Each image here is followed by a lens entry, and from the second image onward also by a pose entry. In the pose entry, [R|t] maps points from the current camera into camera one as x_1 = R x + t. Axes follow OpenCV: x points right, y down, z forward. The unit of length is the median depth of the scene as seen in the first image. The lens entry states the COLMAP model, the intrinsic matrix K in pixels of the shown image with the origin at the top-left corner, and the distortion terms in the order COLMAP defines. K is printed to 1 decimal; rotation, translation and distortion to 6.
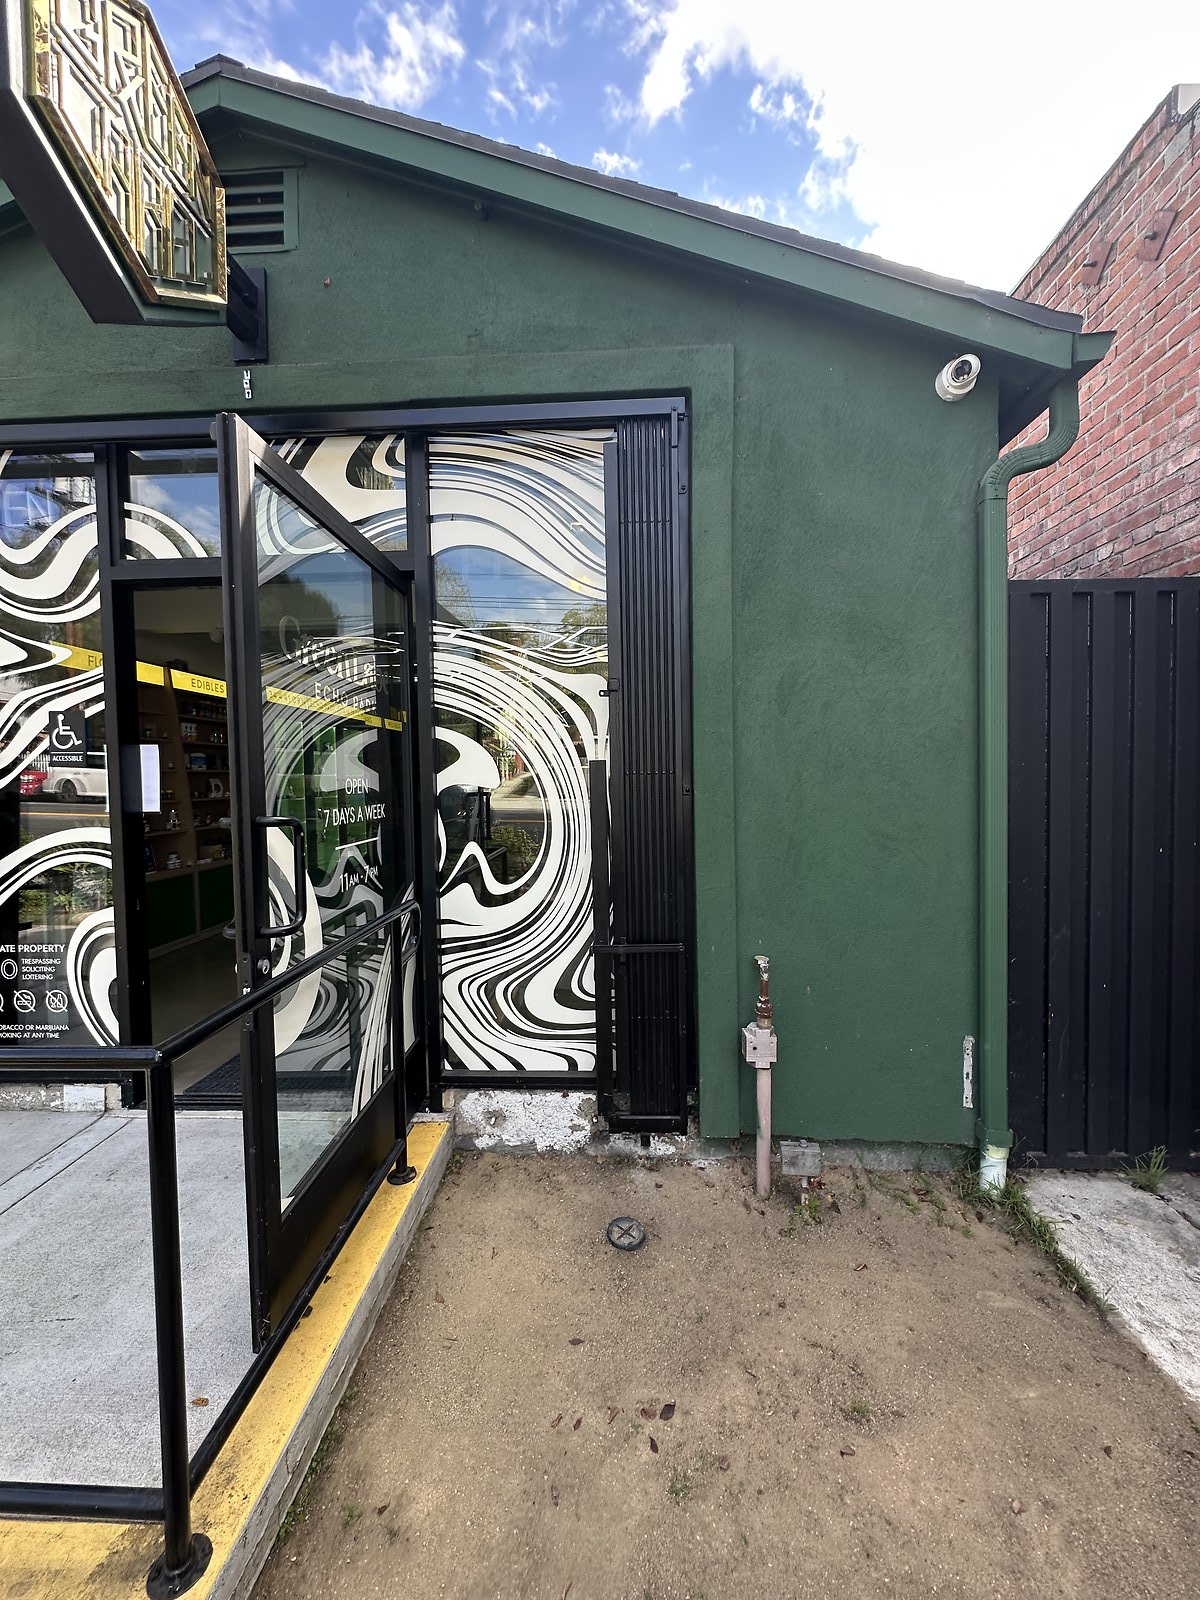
lens RADIAL K [[637.8, 0, 600.0], [0, 637.8, 800.0], [0, 0, 1]] dist [-0.003324, 0.000668]
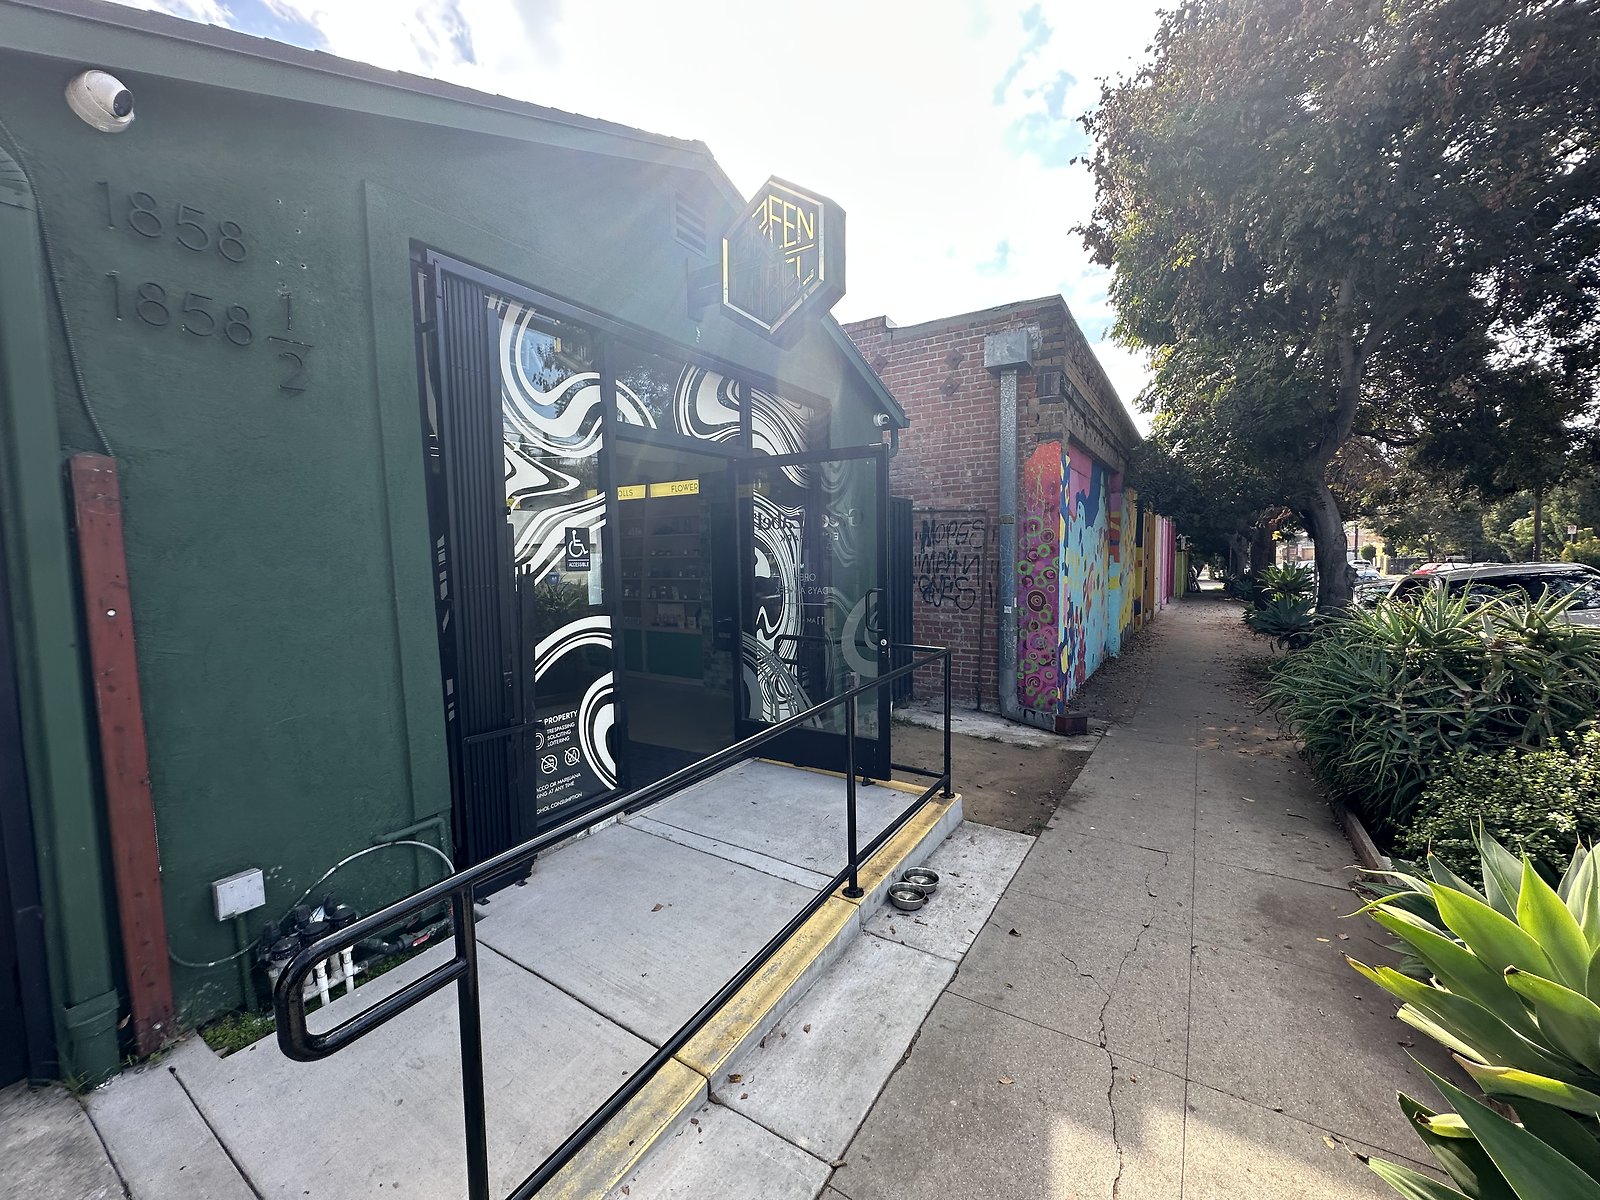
lens RADIAL K [[637.8, 0, 794.6], [0, 637.8, 601.4], [0, 0, 1]] dist [-0.003324, 0.000668]
pose [[0.499655, -0.062466, 0.863969, -1.768641], [0.041959, 0.997971, 0.047888, -0.035039], [-0.865208, 0.012324, 0.501262, -0.024604]]
